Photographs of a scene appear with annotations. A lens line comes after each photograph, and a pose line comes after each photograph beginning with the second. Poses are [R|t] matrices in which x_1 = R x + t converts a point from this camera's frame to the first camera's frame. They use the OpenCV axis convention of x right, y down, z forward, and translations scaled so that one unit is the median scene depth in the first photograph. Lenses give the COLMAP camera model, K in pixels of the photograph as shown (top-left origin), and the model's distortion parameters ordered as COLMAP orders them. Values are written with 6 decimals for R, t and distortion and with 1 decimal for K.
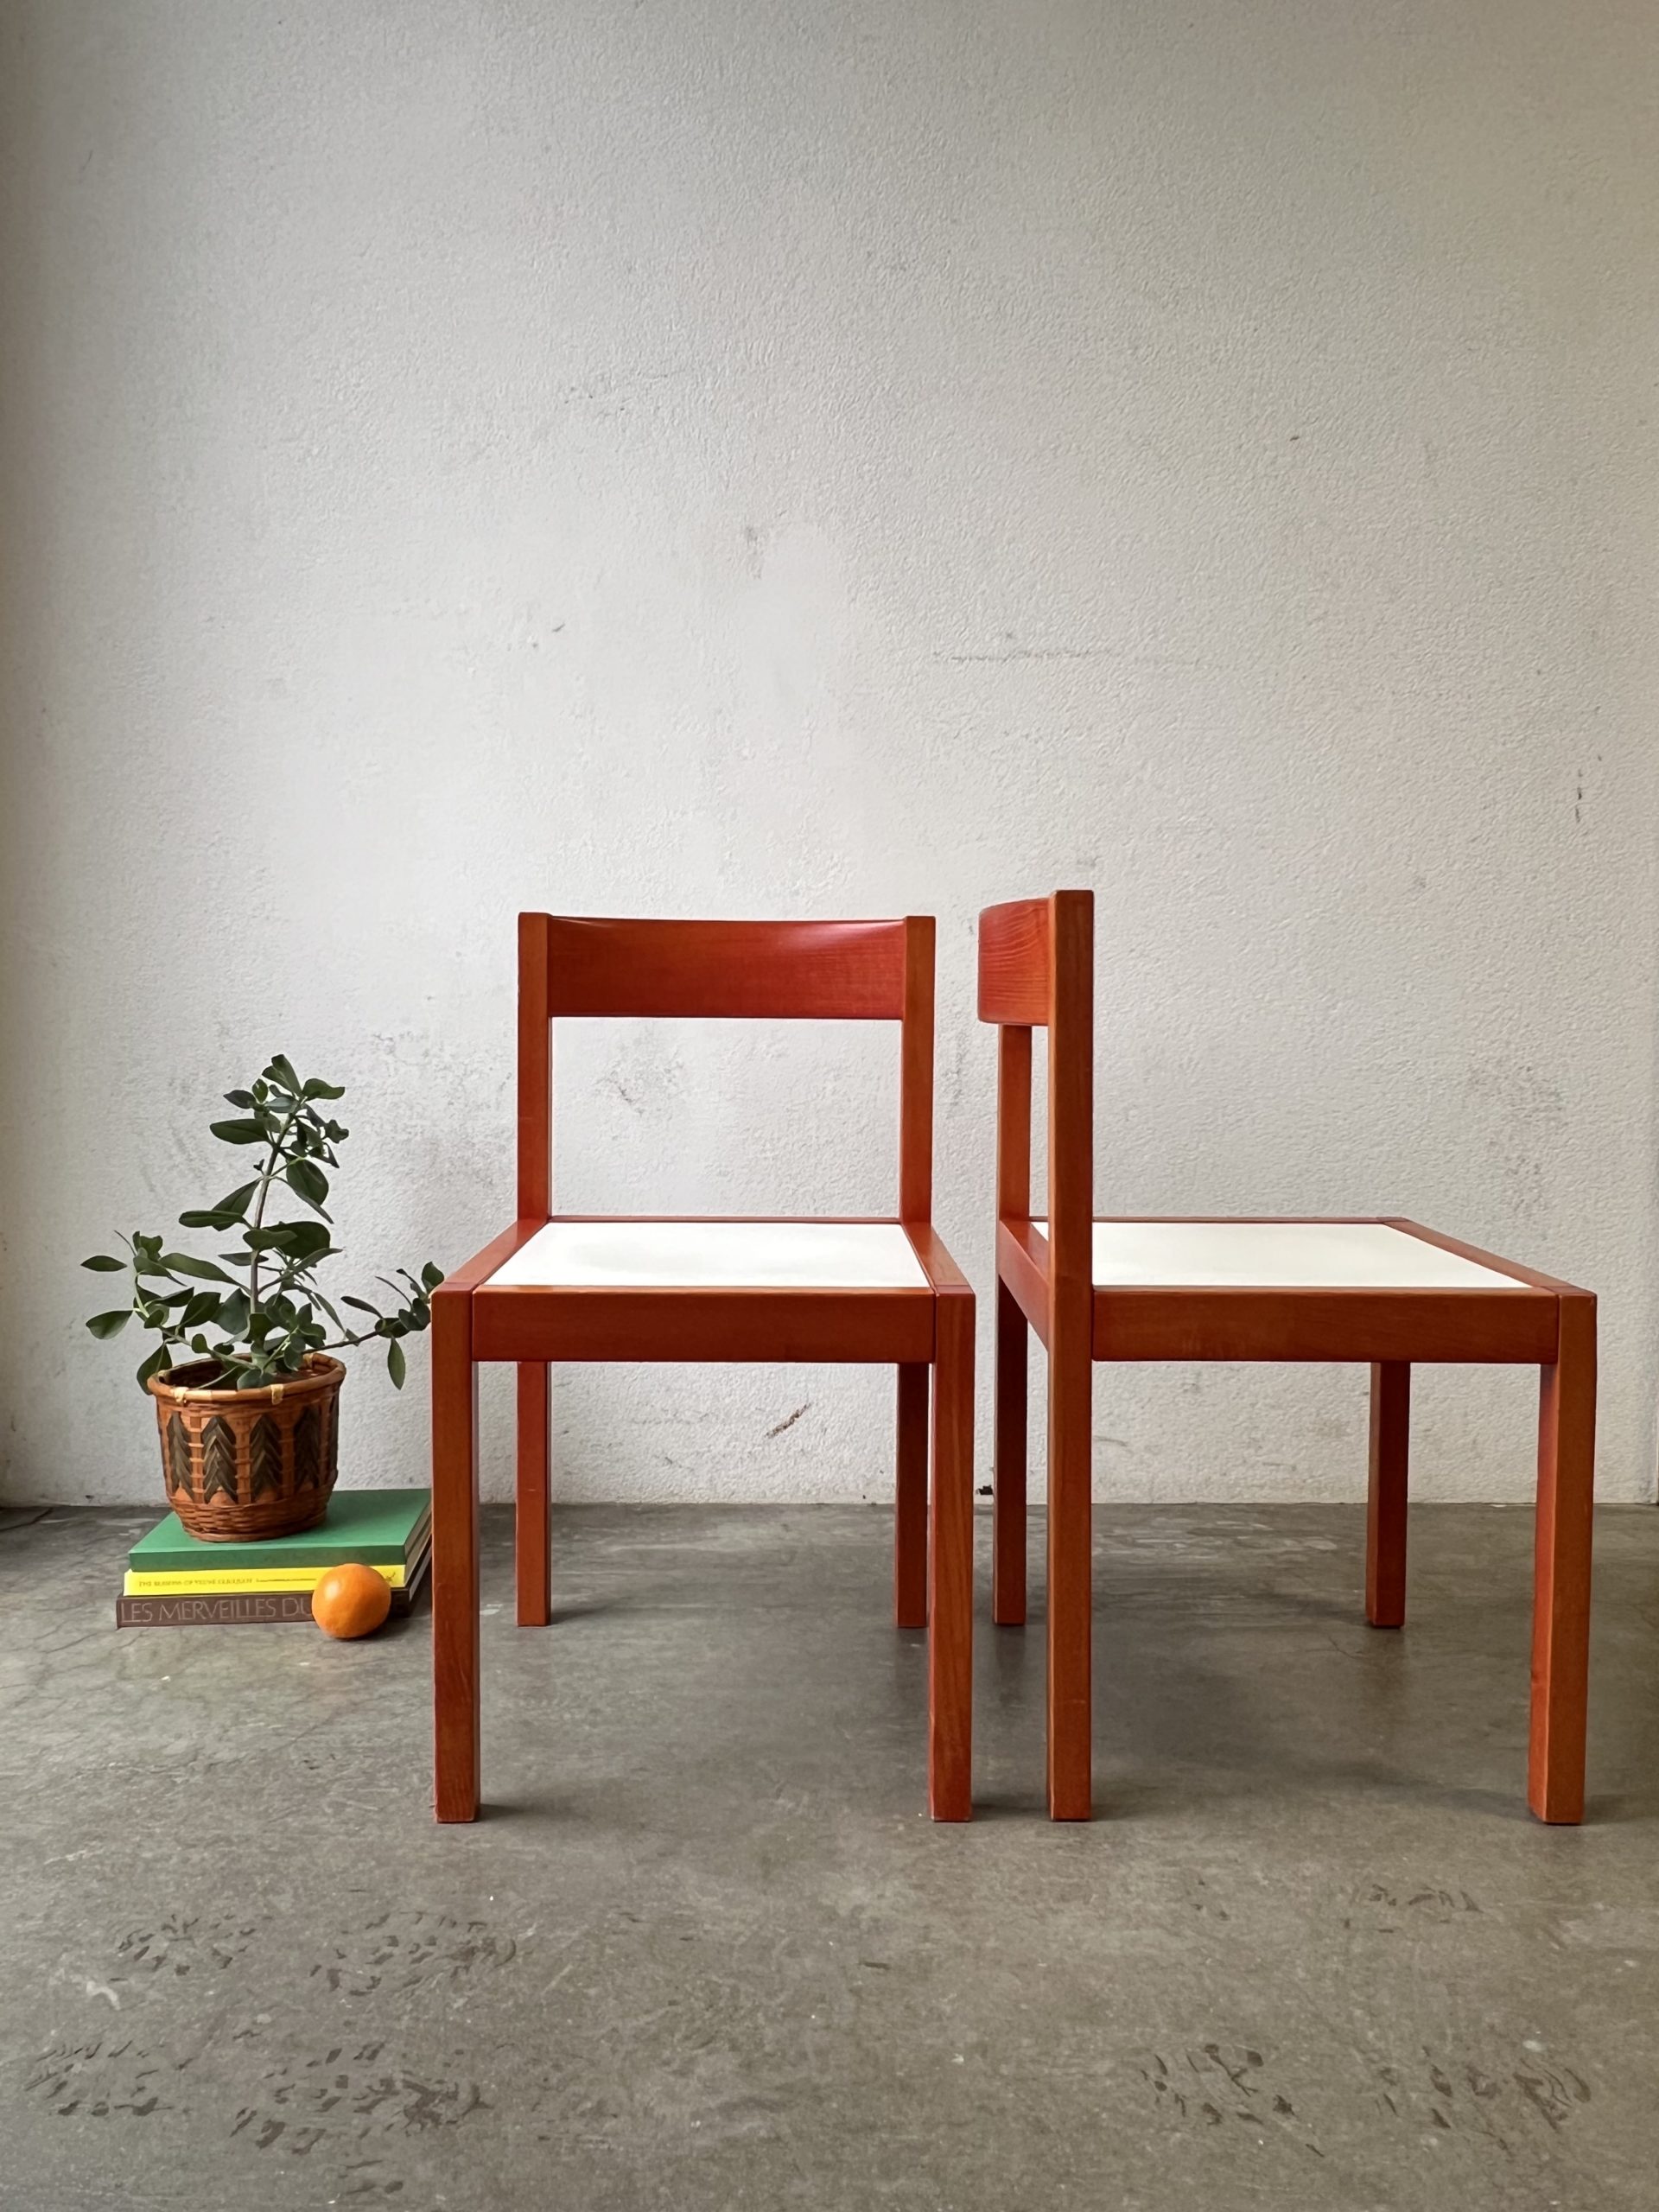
lens RADIAL K [[1592.3, 0, 805.7], [0, 1592.3, 1090.1], [0, 0, 1]] dist [0.005250, -0.007521]
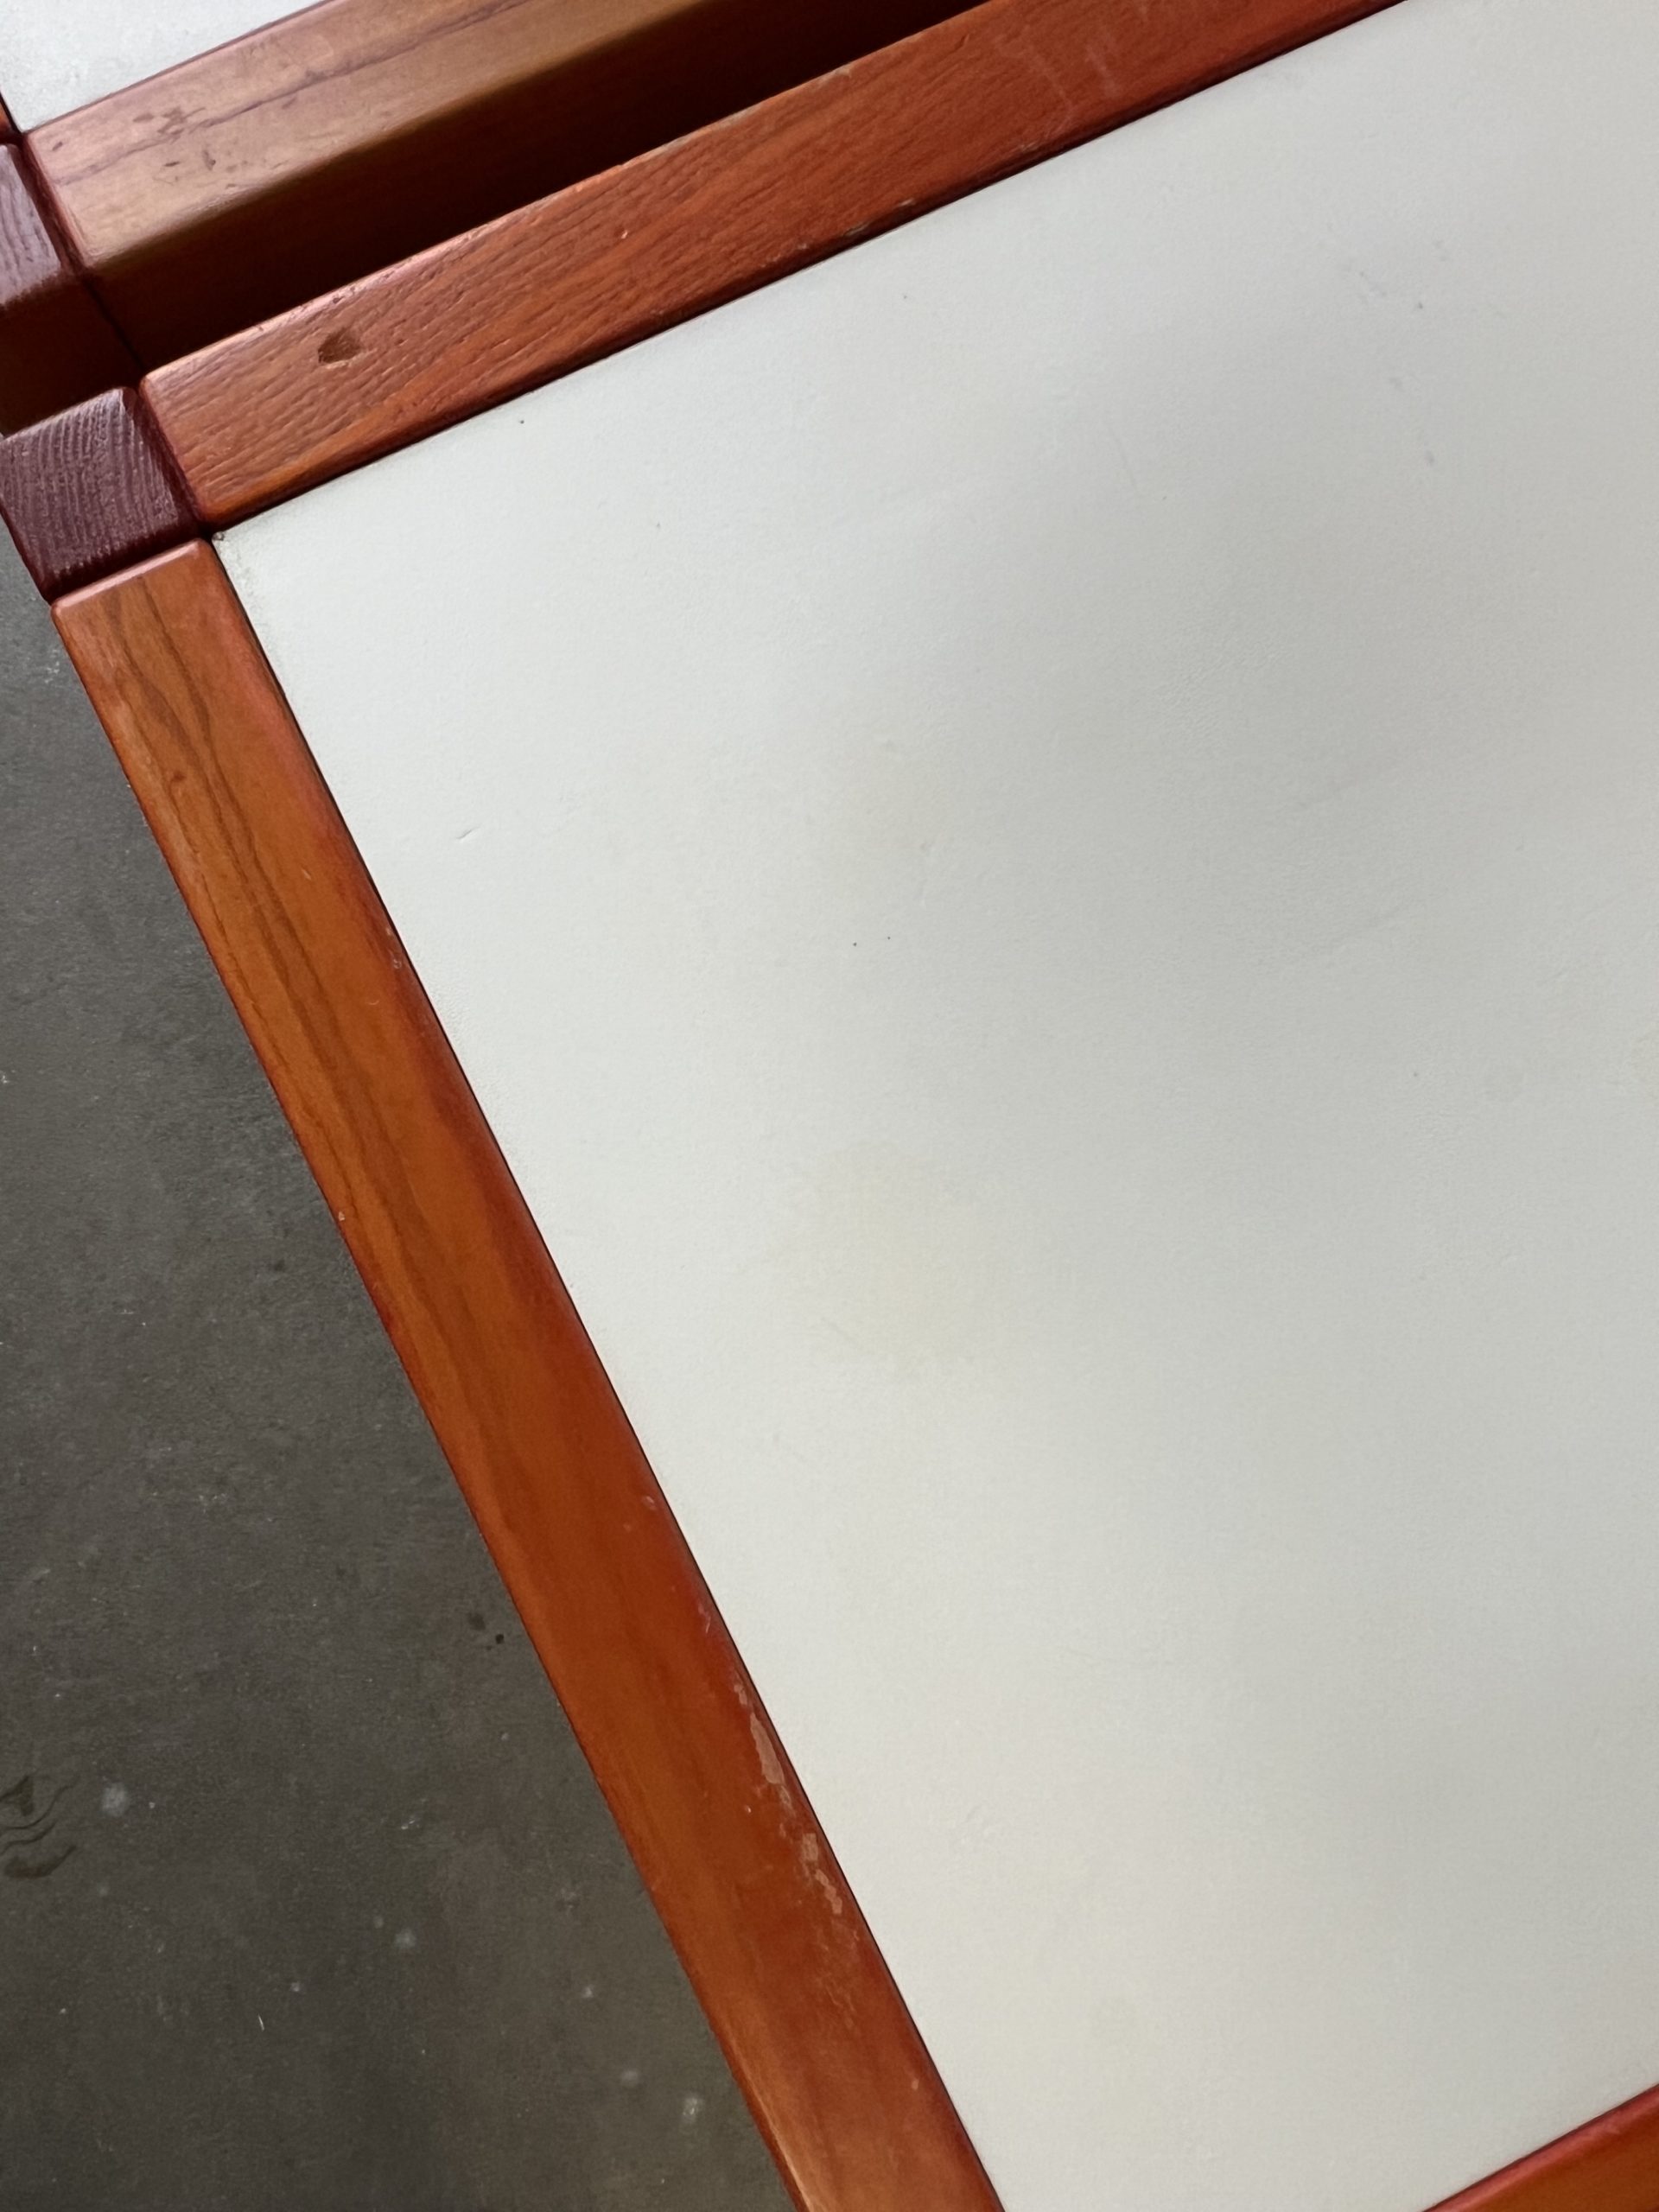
lens RADIAL K [[1647.9, 0, 742.3], [0, 1647.9, 1053.3], [0, 0, 1]] dist [-0.001625, -0.002008]
pose [[0.431752, 0.899998, -0.059951, 0.241041], [-0.078045, 0.103491, 0.991564, -0.099984], [0.898609, -0.423431, 0.114923, 0.940752]]
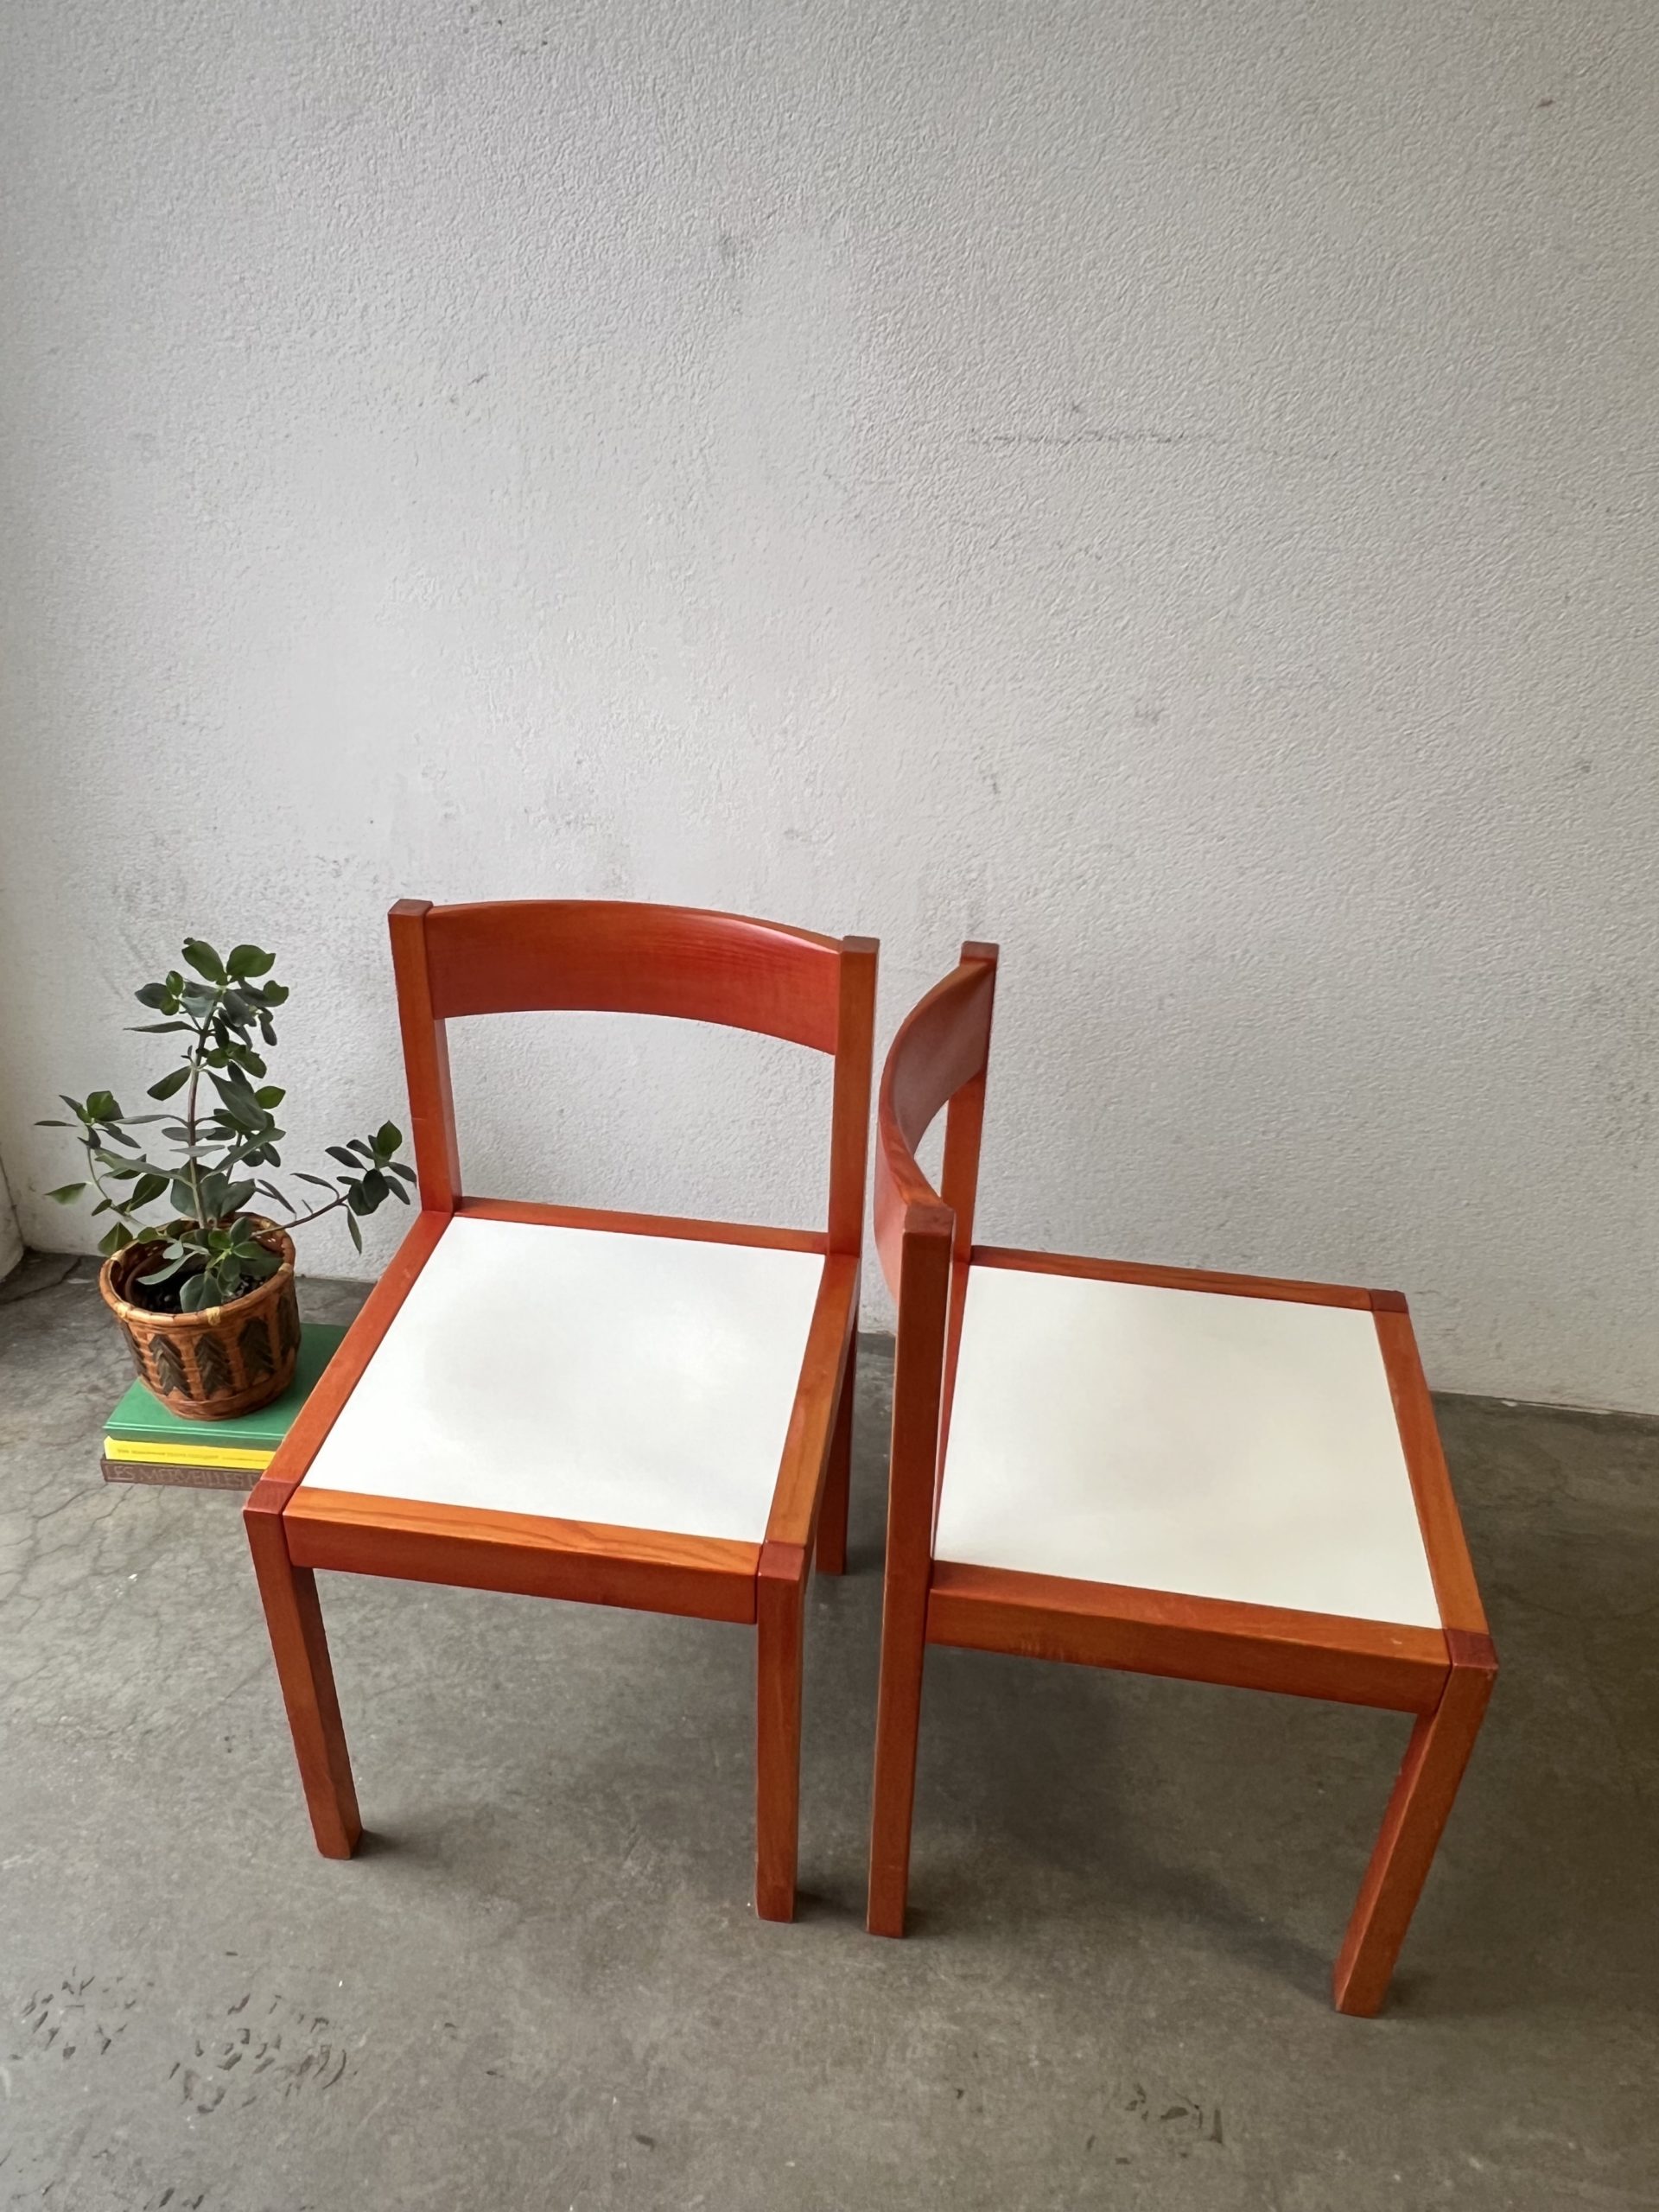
lens RADIAL K [[1592.3, 0, 805.7], [0, 1592.3, 1090.1], [0, 0, 1]] dist [0.005250, -0.007521]
pose [[0.988637, 0.090669, -0.119901, 0.176839], [-0.025258, 0.886473, 0.462090, -0.499900], [0.148186, -0.453810, 0.878690, 0.285457]]
